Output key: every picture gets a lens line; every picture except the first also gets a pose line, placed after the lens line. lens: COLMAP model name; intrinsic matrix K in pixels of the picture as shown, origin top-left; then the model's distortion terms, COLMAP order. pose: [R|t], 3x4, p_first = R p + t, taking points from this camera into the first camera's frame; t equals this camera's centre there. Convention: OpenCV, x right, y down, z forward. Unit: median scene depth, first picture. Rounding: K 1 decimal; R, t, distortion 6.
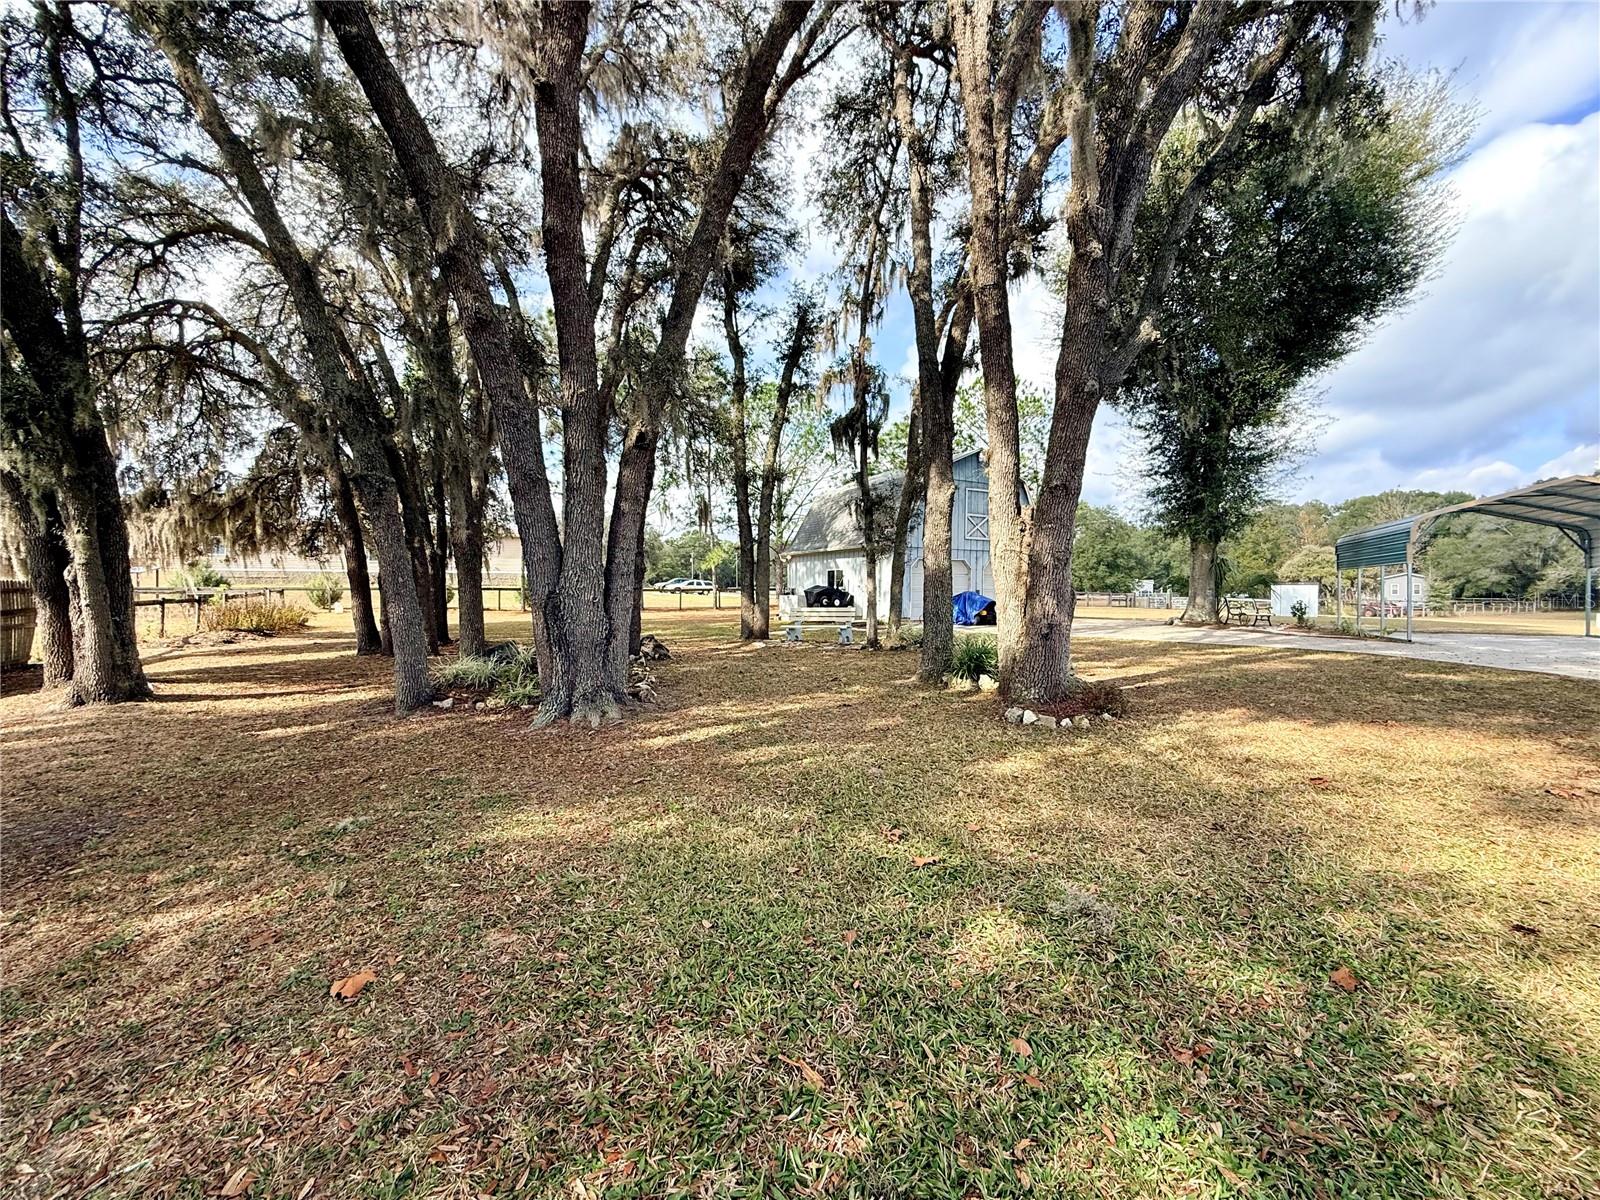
lens RADIAL K [[637.8, 0, 800.0], [0, 637.8, 600.0], [0, 0, 1]] dist [-0.000265, -0.000192]
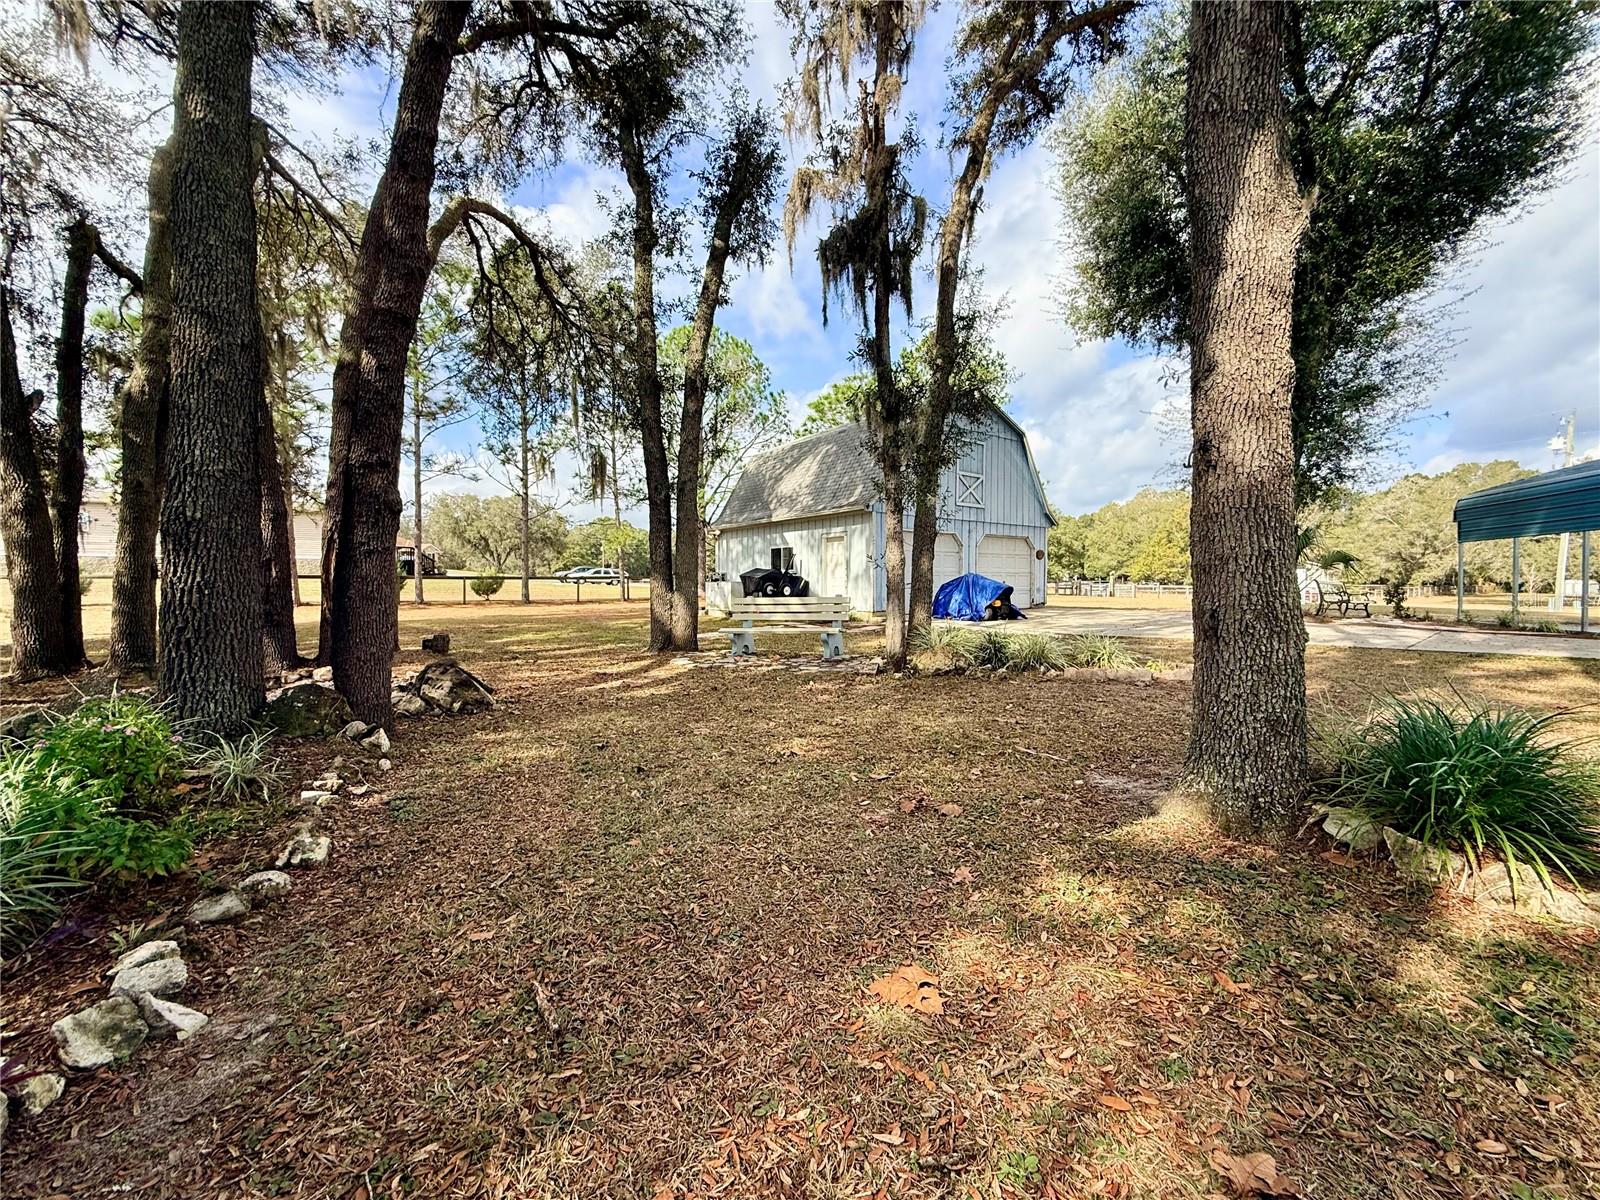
lens RADIAL K [[637.8, 0, 800.0], [0, 637.8, 600.0], [0, 0, 1]] dist [-0.000265, -0.000192]
pose [[0.991818, -0.008725, 0.127364, -0.023792], [0.006905, 0.999868, 0.014726, 0.004423], [-0.127476, -0.013726, 0.991747, 0.312495]]
